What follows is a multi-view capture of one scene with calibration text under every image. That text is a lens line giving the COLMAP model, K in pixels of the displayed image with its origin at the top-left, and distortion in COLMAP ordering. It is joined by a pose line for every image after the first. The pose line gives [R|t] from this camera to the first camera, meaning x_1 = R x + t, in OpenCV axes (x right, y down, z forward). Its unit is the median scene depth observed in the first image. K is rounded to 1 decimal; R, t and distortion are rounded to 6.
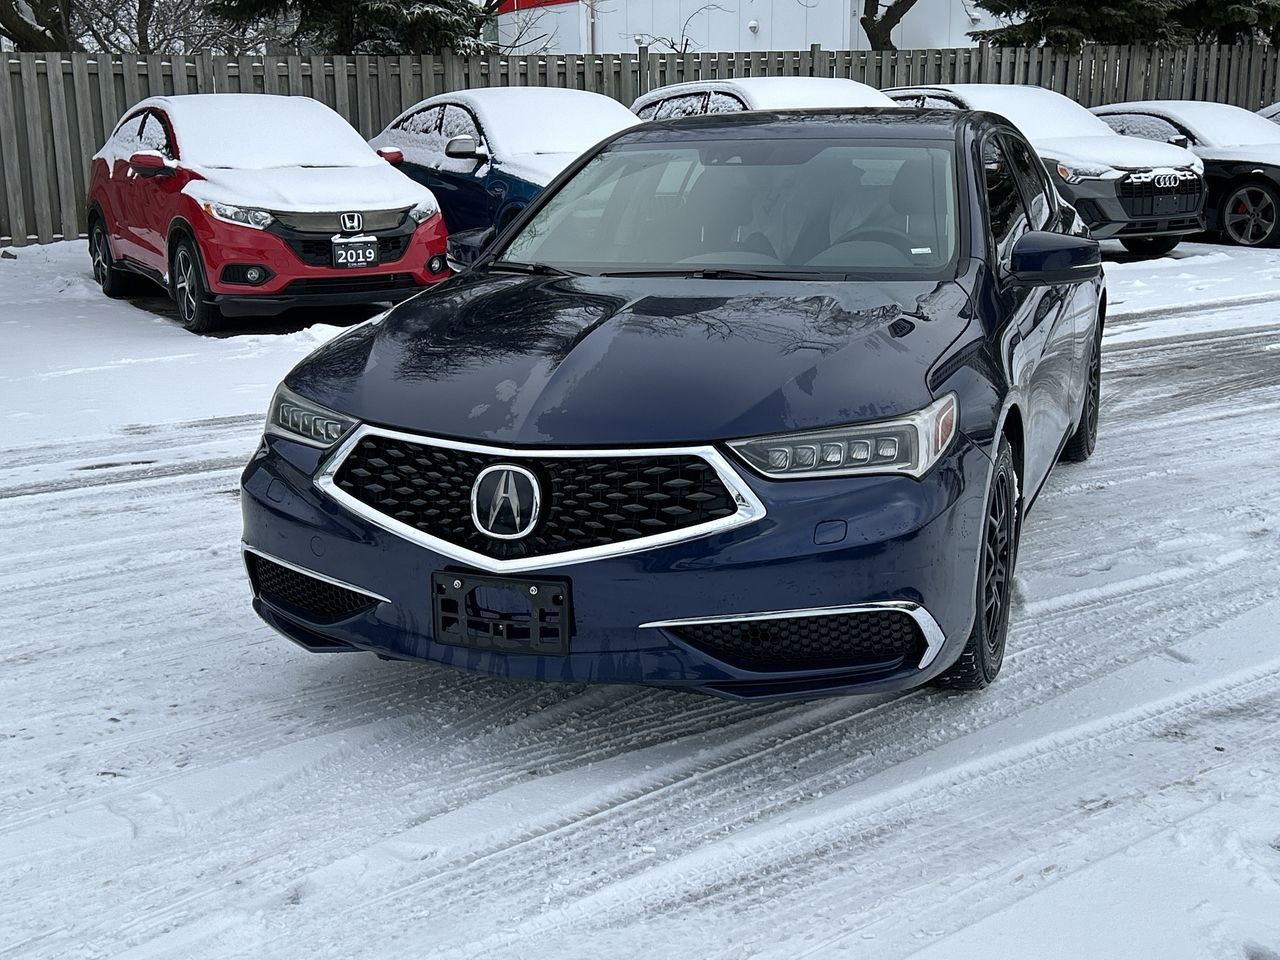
lens RADIAL K [[1573.2, 0, 627.9], [0, 1573.2, 473.6], [0, 0, 1]] dist [0.171210, -0.443811]
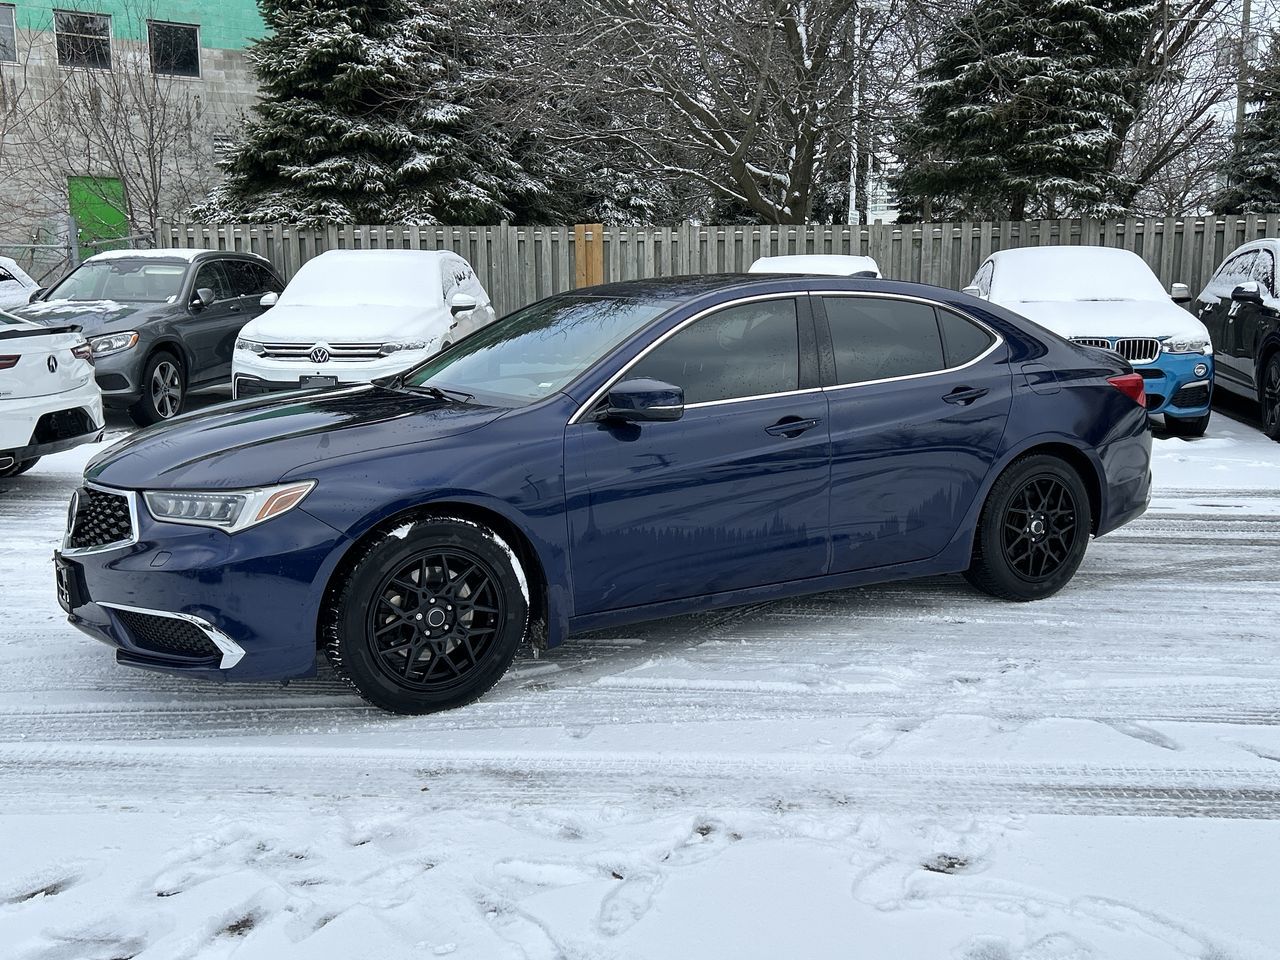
lens RADIAL K [[1263.9, 0, 642.5], [0, 1263.9, 467.5], [0, 0, 1]] dist [0.141952, -0.333196]
pose [[0.778244, 0.105906, -0.618967, 1.014043], [-0.144860, 0.989369, -0.012854, -0.081688], [0.611025, 0.099667, 0.785312, 0.274966]]
